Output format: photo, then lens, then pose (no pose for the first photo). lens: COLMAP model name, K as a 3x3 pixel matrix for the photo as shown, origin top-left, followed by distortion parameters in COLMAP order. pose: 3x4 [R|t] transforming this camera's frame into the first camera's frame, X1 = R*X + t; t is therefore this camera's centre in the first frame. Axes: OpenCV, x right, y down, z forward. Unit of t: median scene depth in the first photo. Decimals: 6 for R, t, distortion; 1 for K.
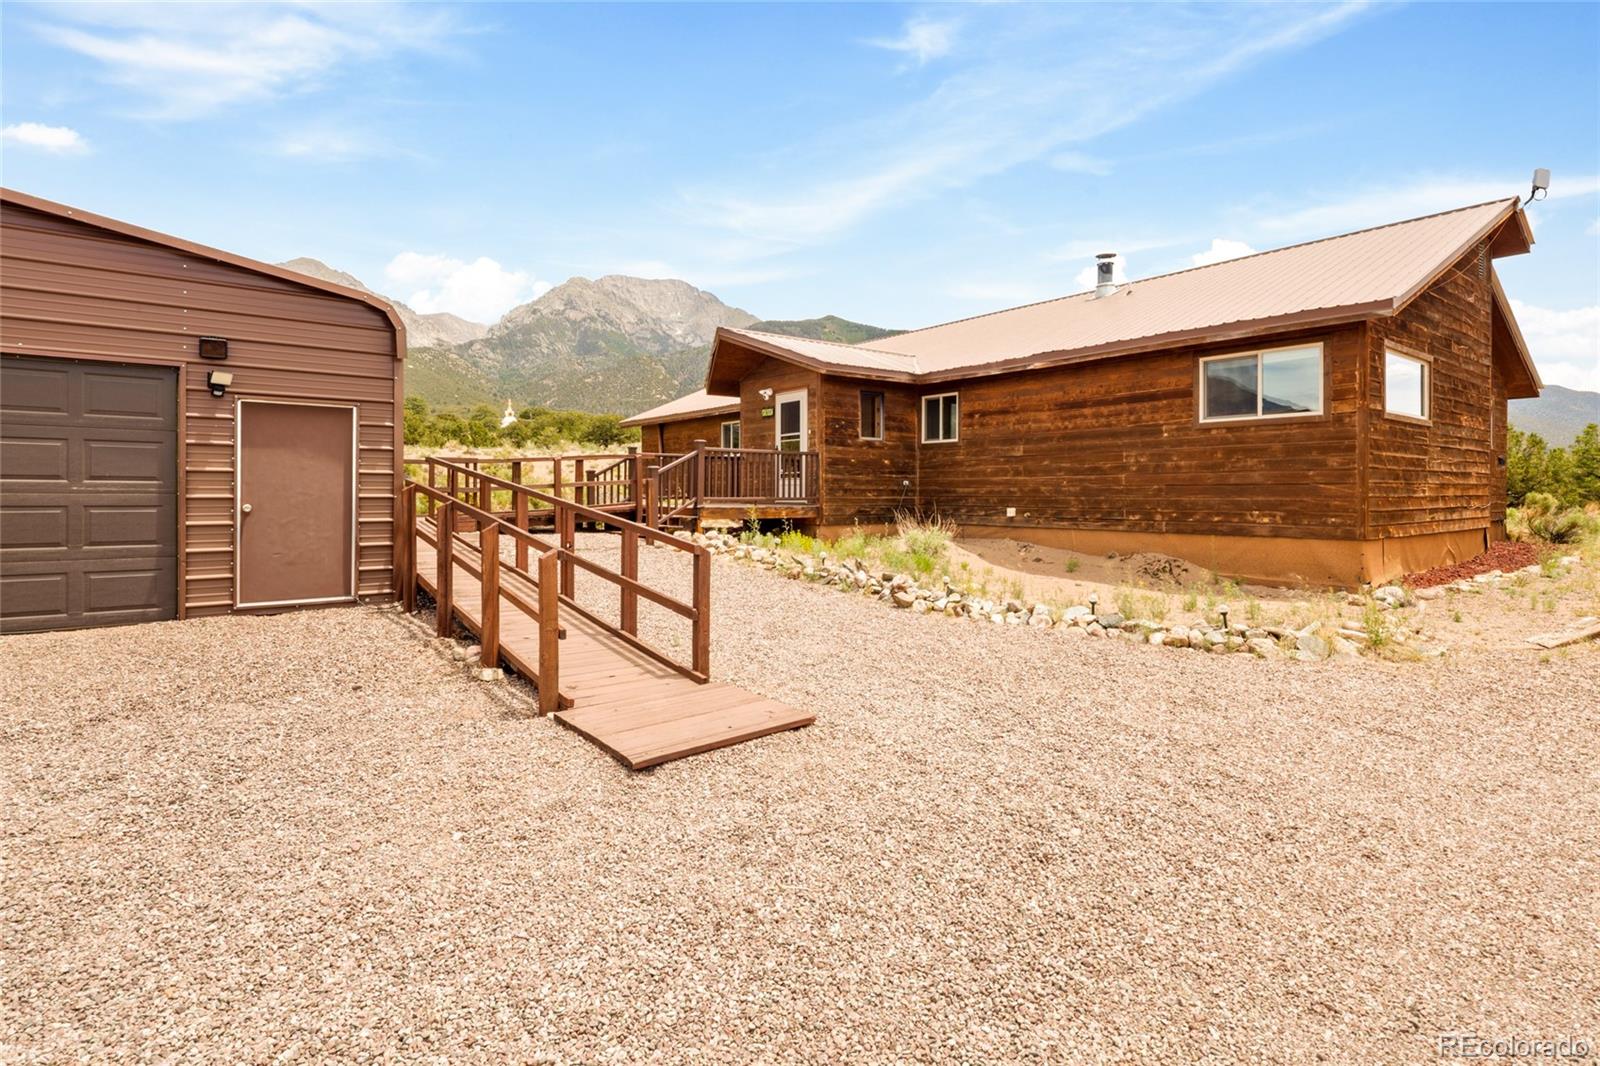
lens RADIAL K [[801.6, 0, 802.6], [0, 801.6, 526.1], [0, 0, 1]] dist [-0.000148, -0.001477]
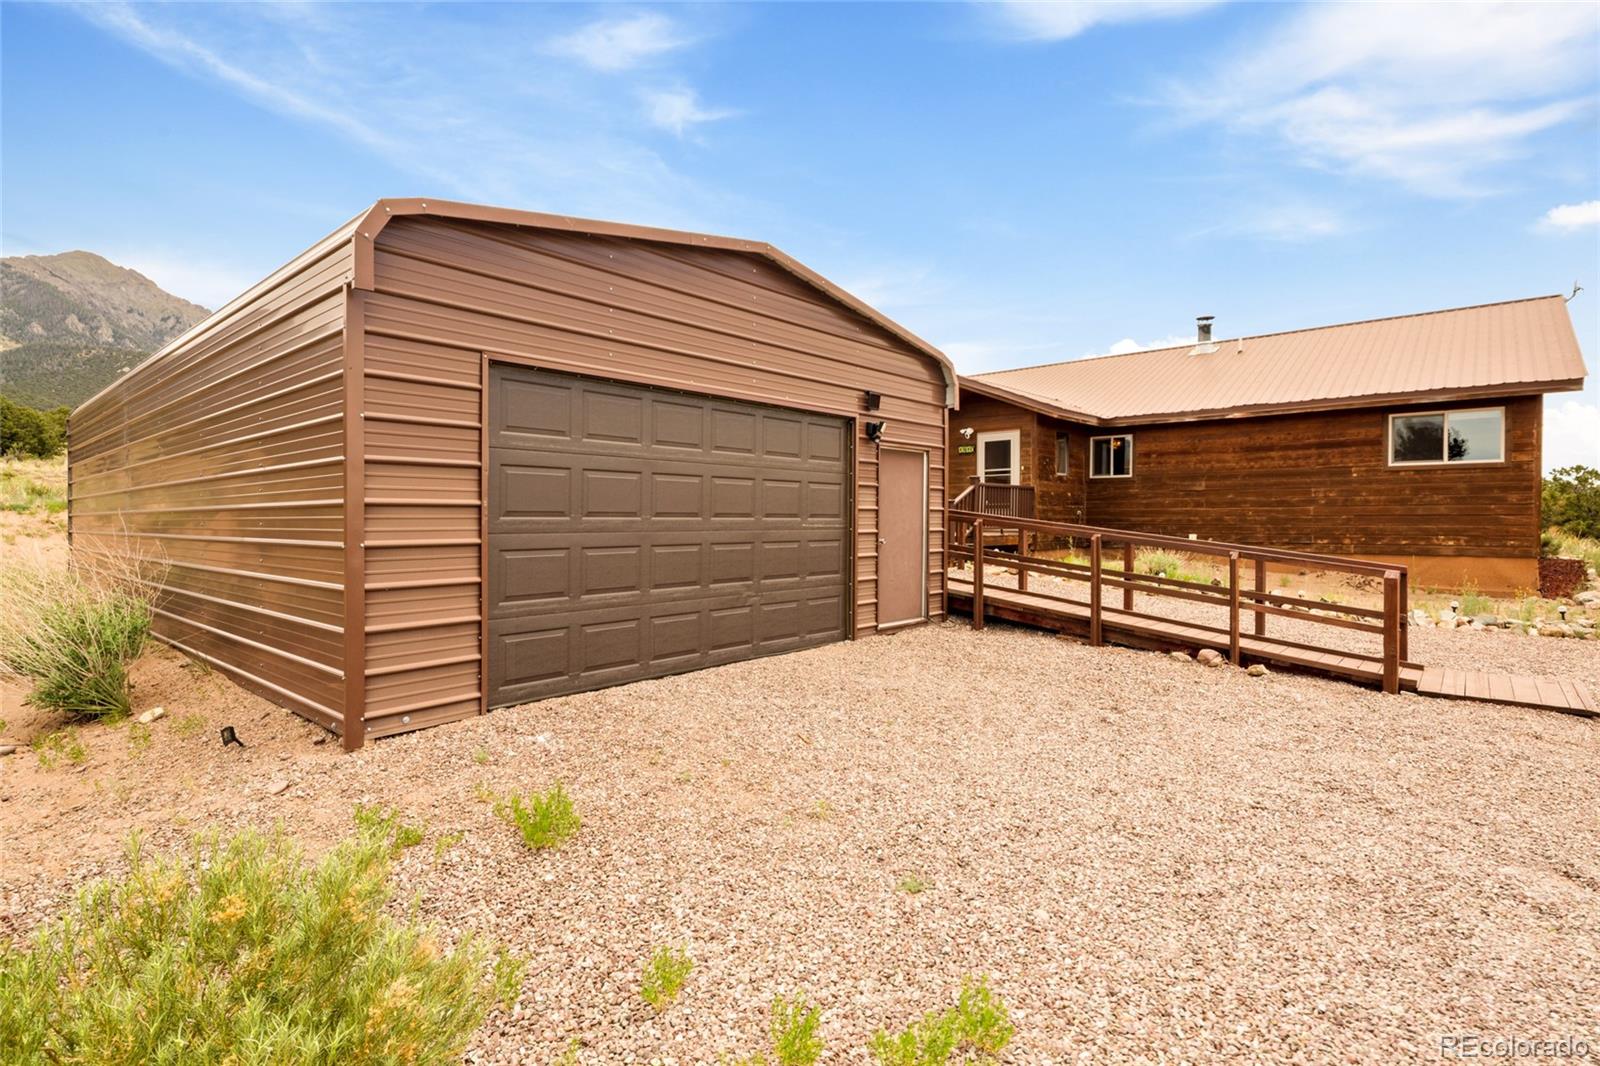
lens RADIAL K [[796.2, 0, 806.1], [0, 796.2, 551.9], [0, 0, 1]] dist [0.003043, -0.000543]
pose [[0.982811, -0.010401, 0.184324, -0.494762], [0.010020, 0.999945, 0.002998, -0.005554], [-0.184345, -0.001099, 0.982861, -0.046703]]
